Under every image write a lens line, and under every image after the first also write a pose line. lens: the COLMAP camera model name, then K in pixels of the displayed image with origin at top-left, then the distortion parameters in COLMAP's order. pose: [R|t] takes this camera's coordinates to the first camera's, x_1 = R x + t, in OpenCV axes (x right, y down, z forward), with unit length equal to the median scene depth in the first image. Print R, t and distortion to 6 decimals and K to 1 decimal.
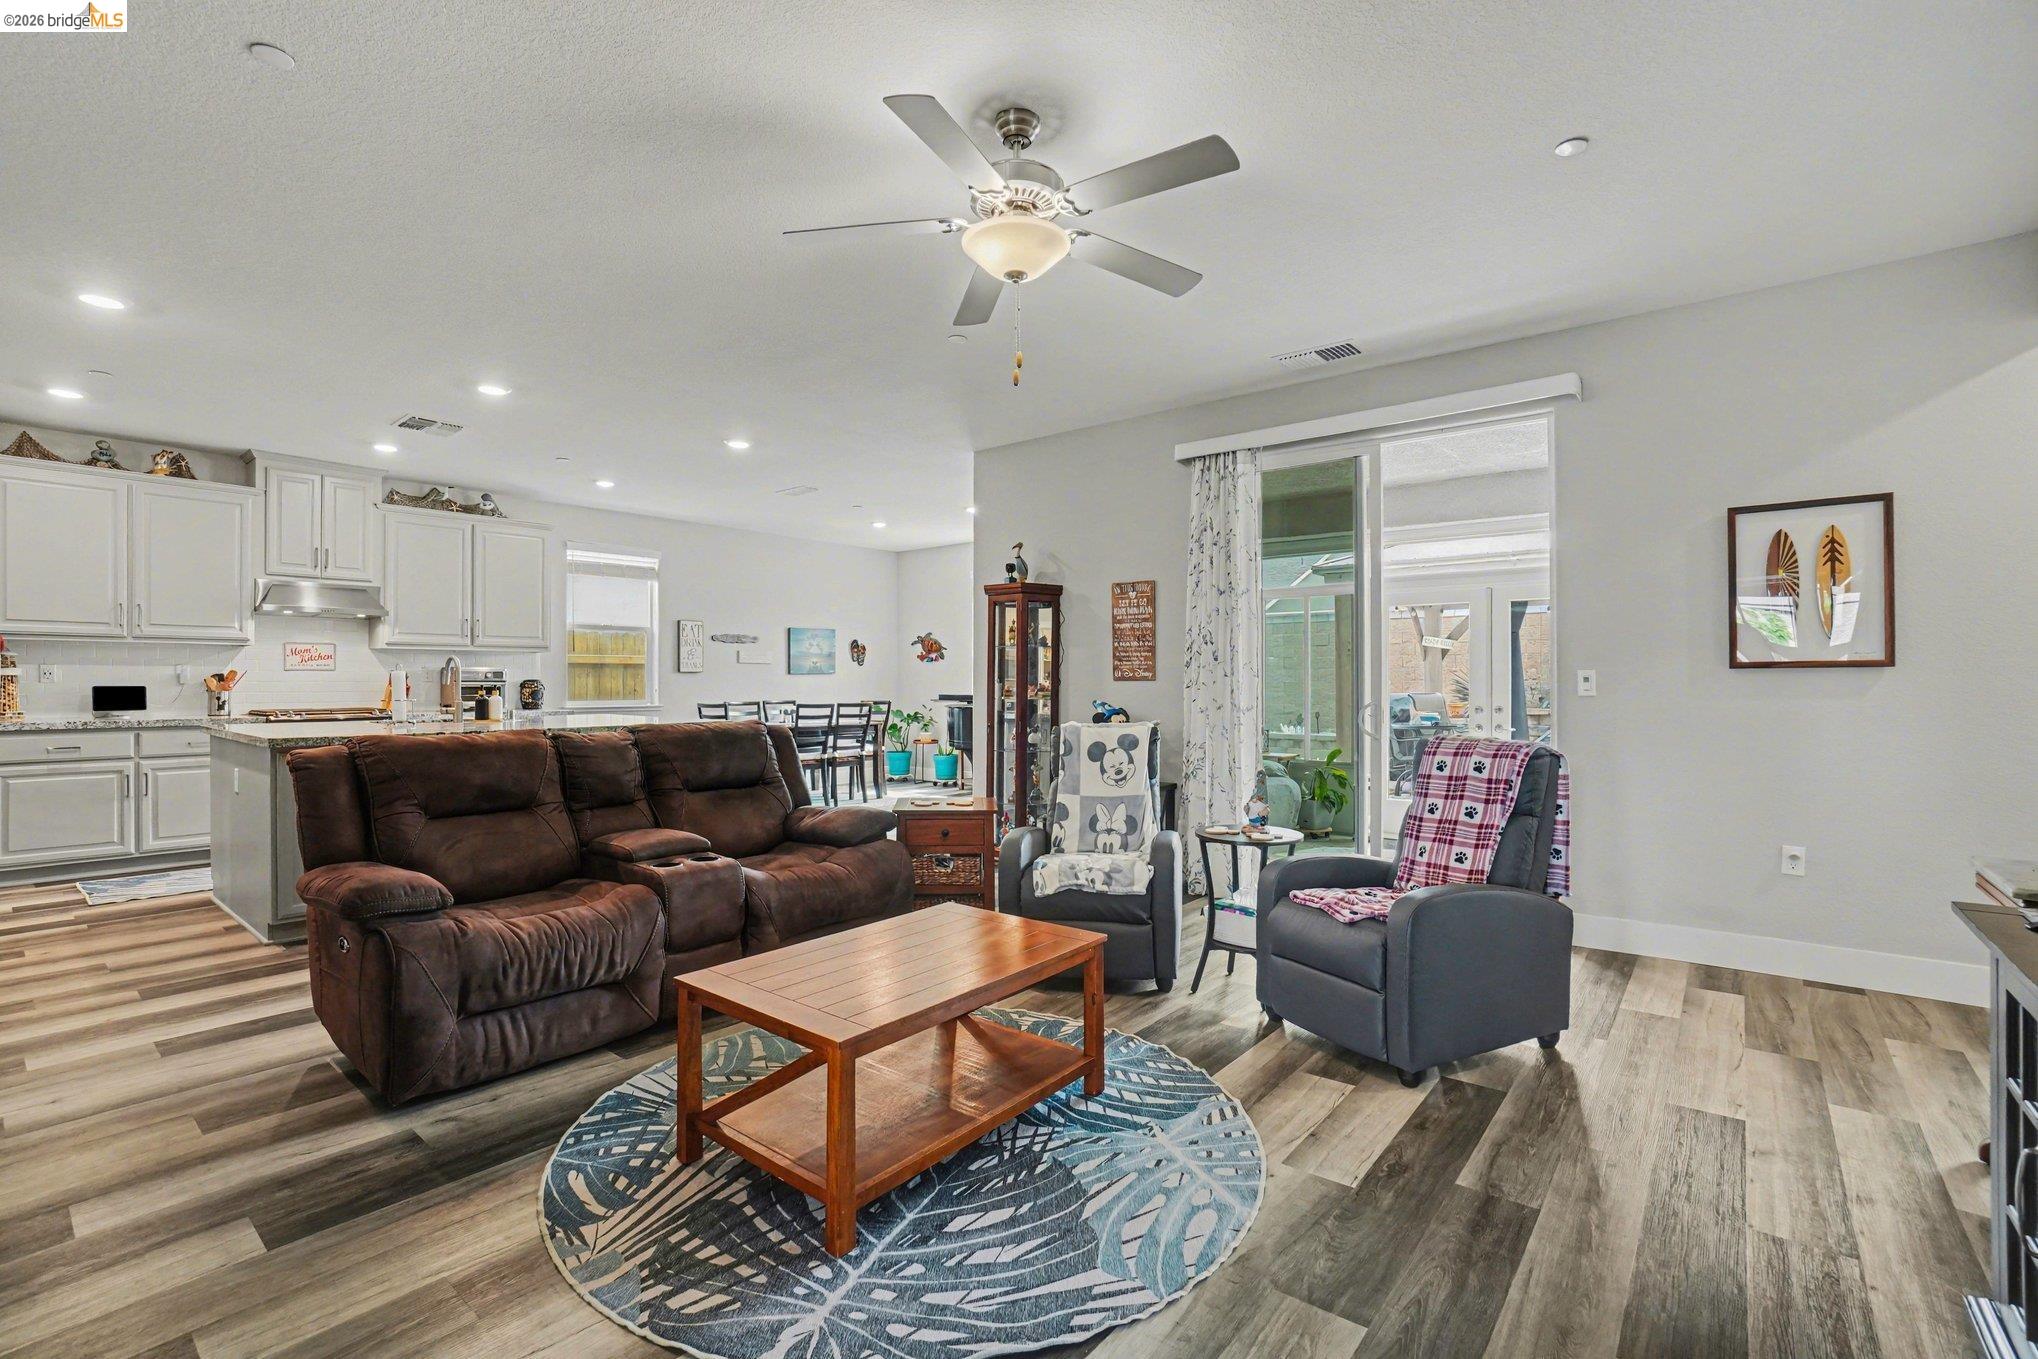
lens RADIAL K [[915.3, 0, 1015.7], [0, 915.3, 680.7], [0, 0, 1]] dist [-0.064499, 0.023374]
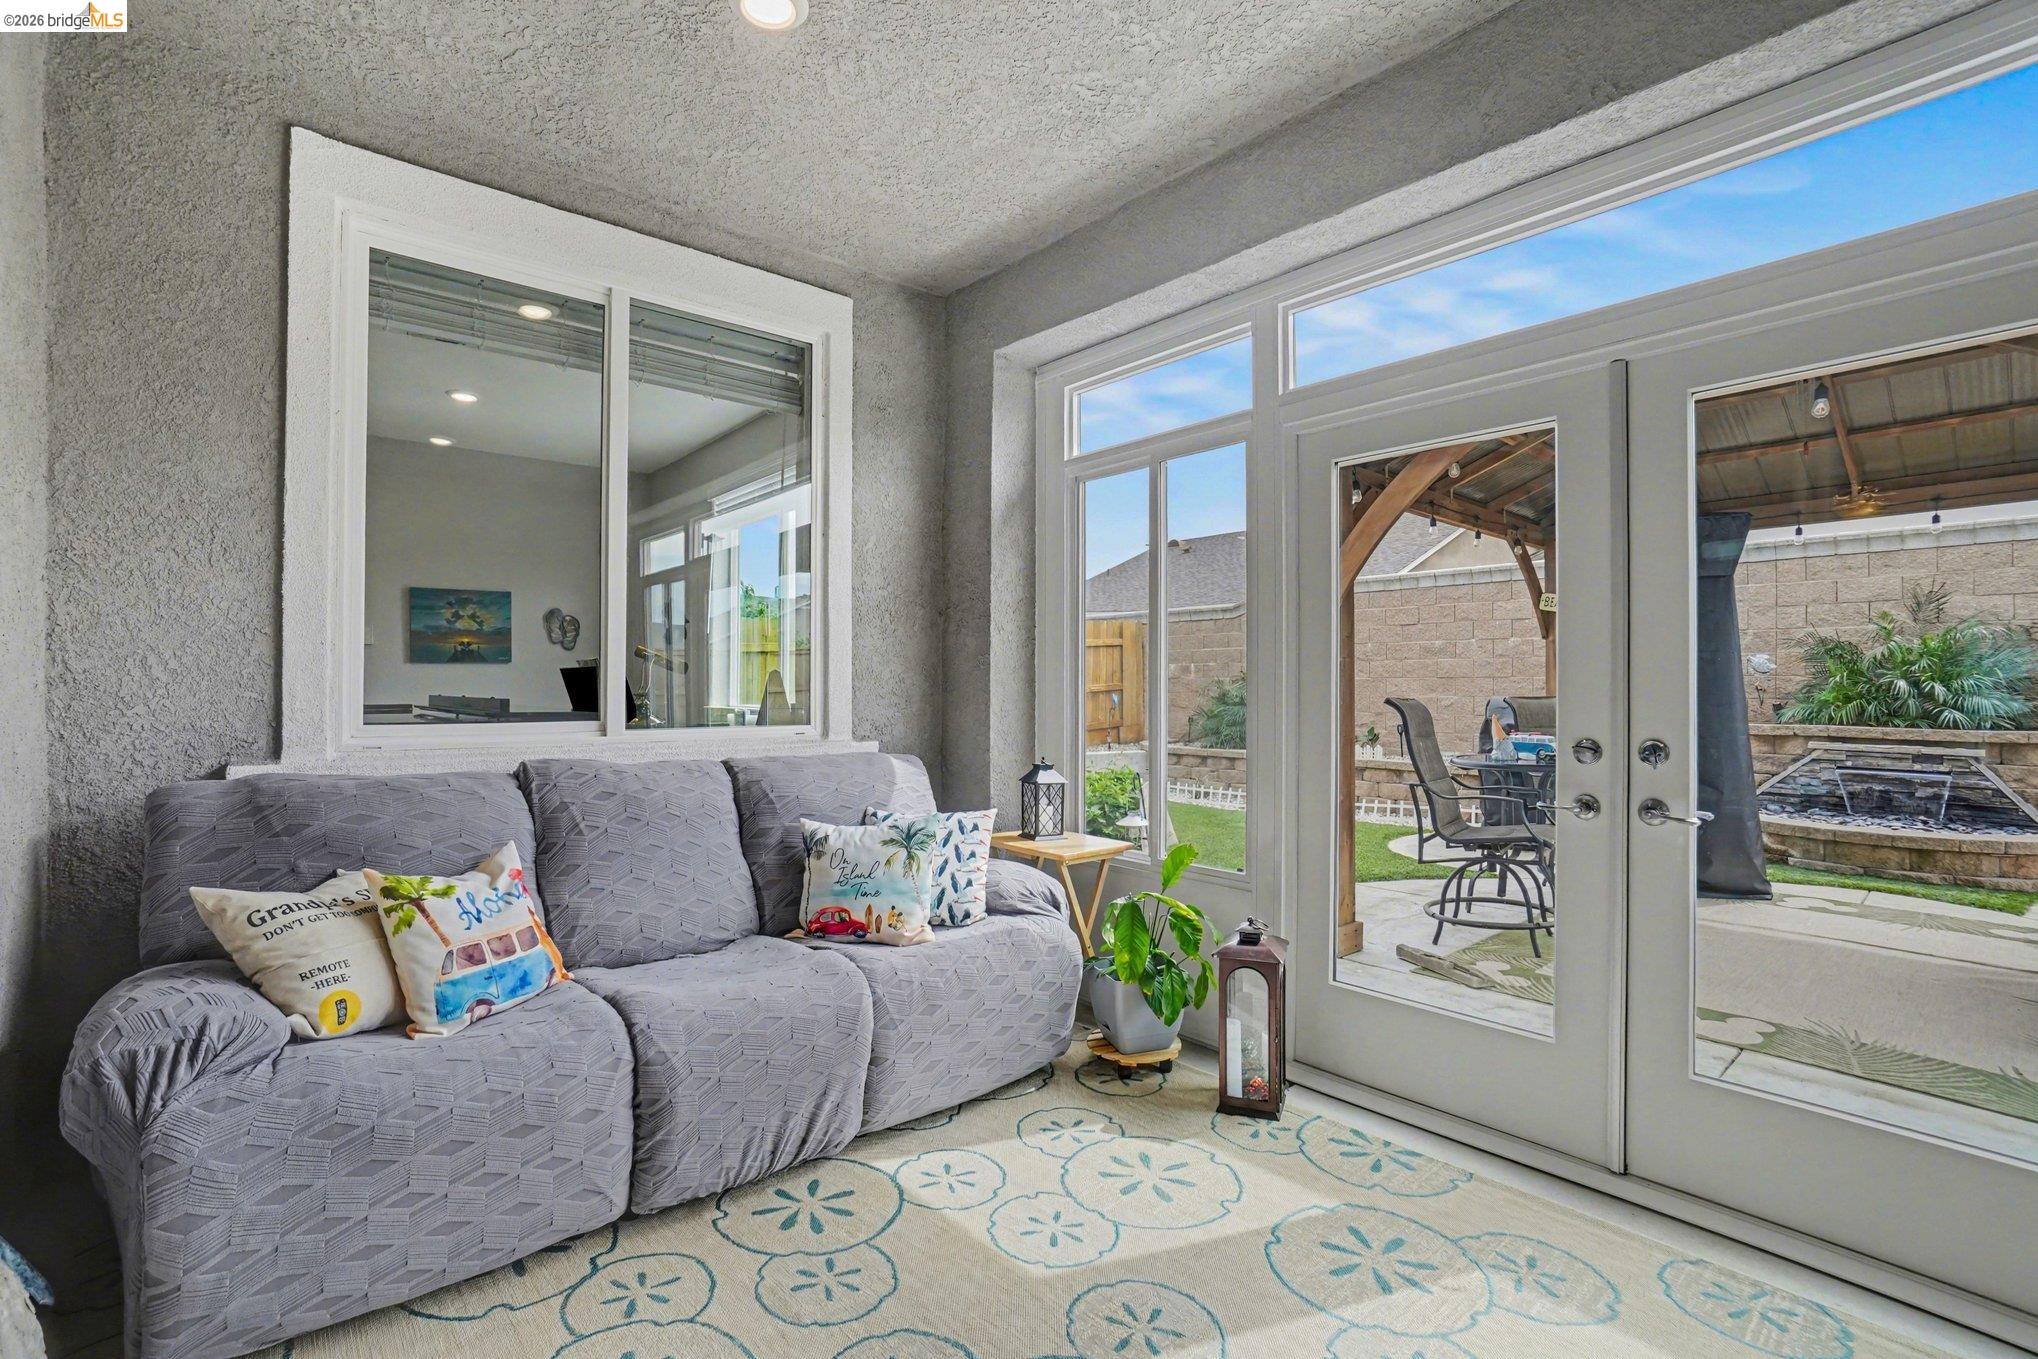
lens RADIAL K [[905.5, 0, 1008.6], [0, 905.5, 675.0], [0, 0, 1]] dist [-0.062353, 0.022261]
pose [[0.982852, 0.000734, -0.184393, 0.585842], [-0.001632, 0.999988, -0.004721, 0.008045], [0.184387, 0.004941, 0.982841, 1.029735]]
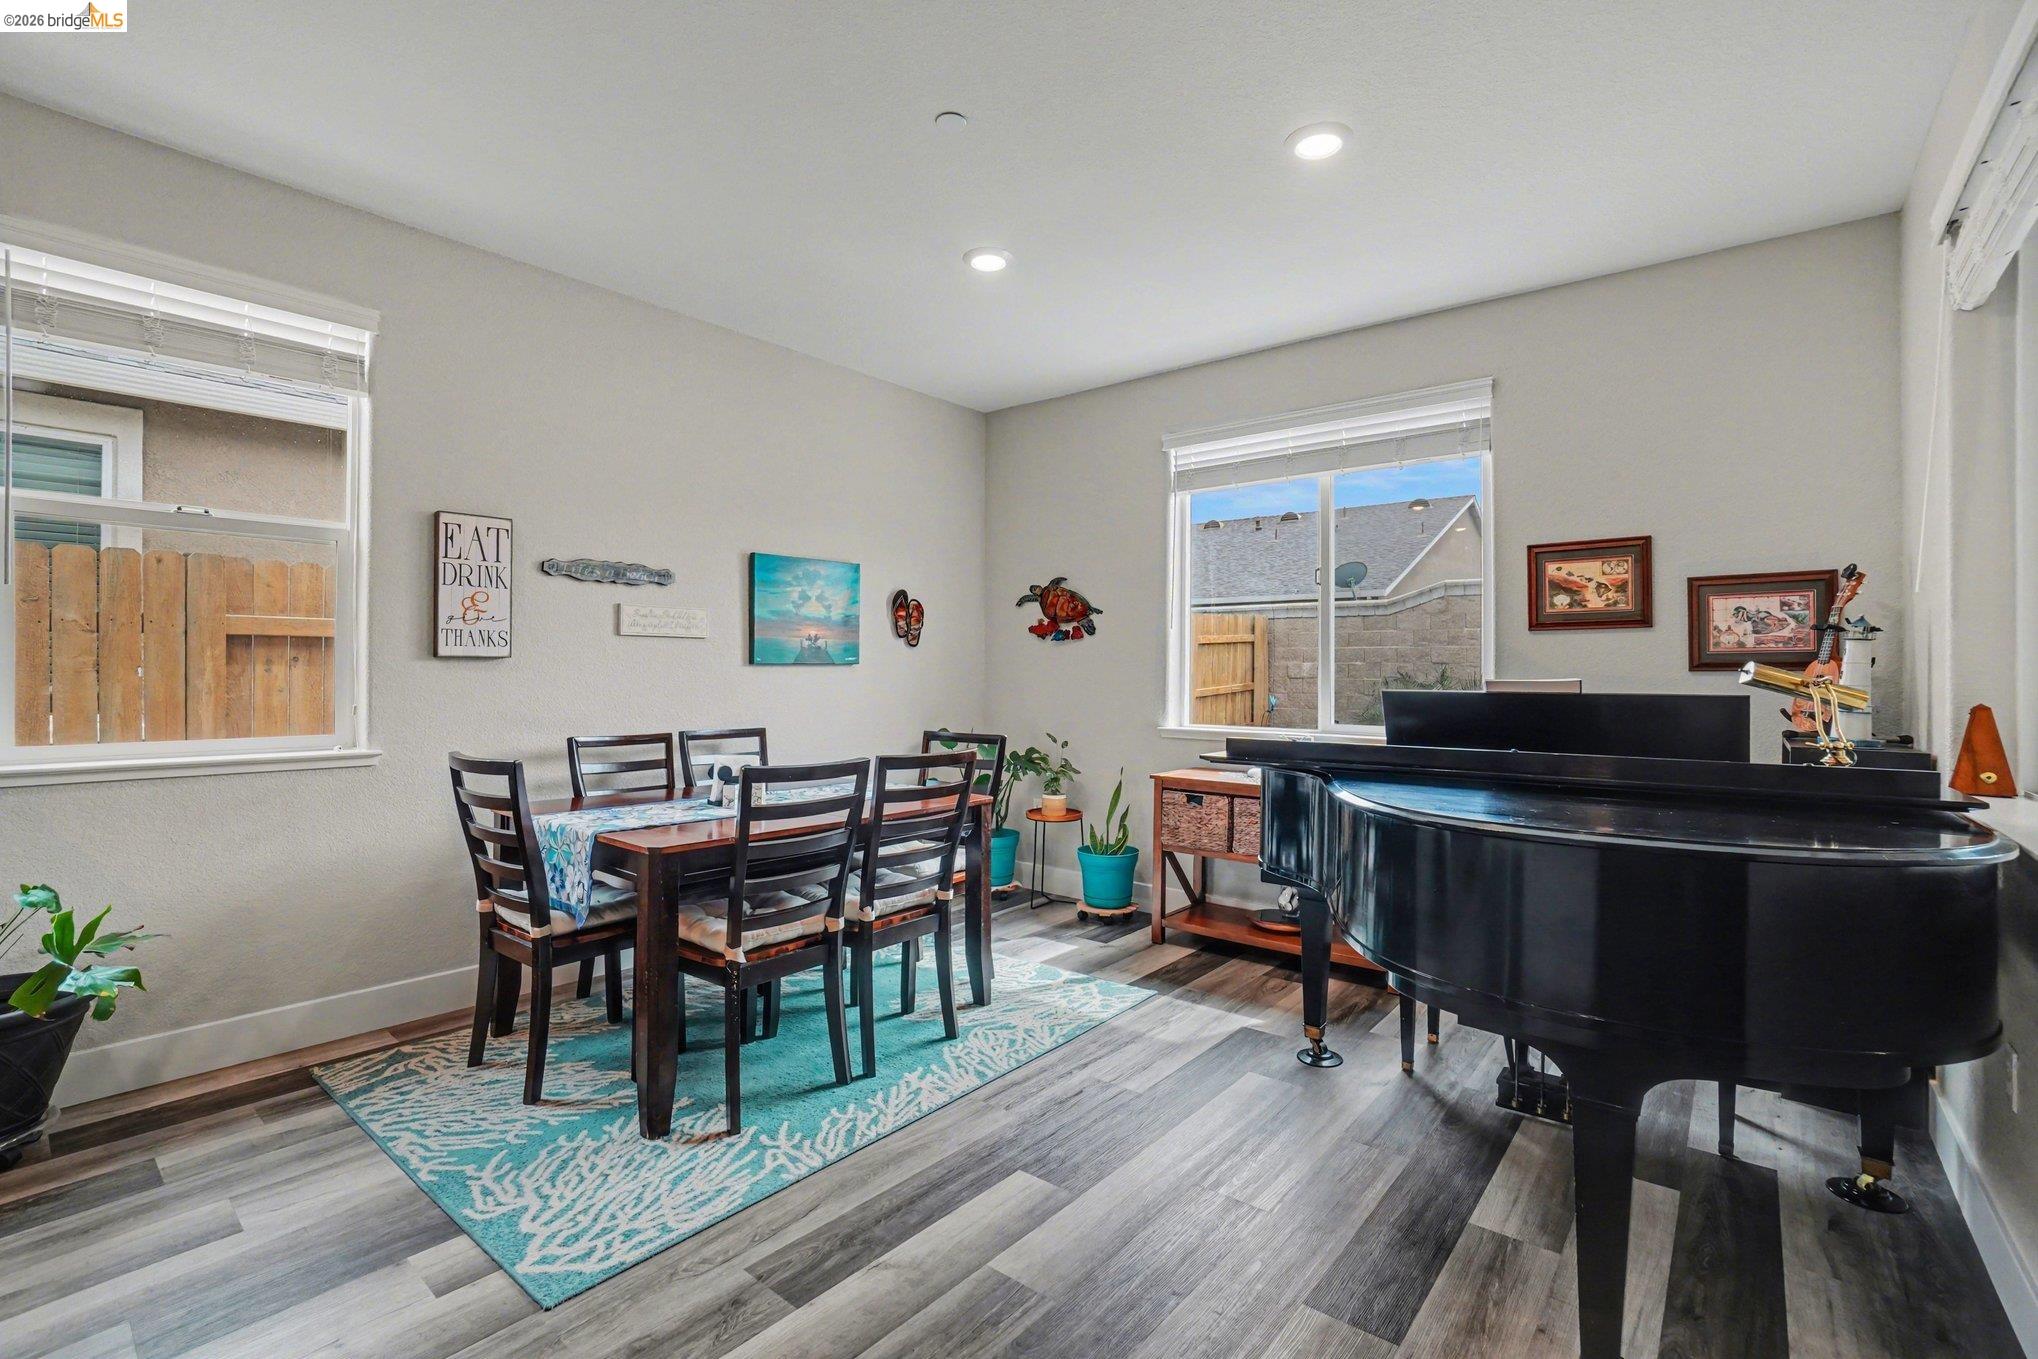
lens RADIAL K [[918.4, 0, 990.4], [0, 918.4, 670.2], [0, 0, 1]] dist [-0.066740, 0.024030]
pose [[0.999423, 0.007738, -0.033064, -0.268327], [-0.007745, 0.999970, -0.000085, -0.011896], [0.033062, 0.000341, 0.999453, 1.254012]]
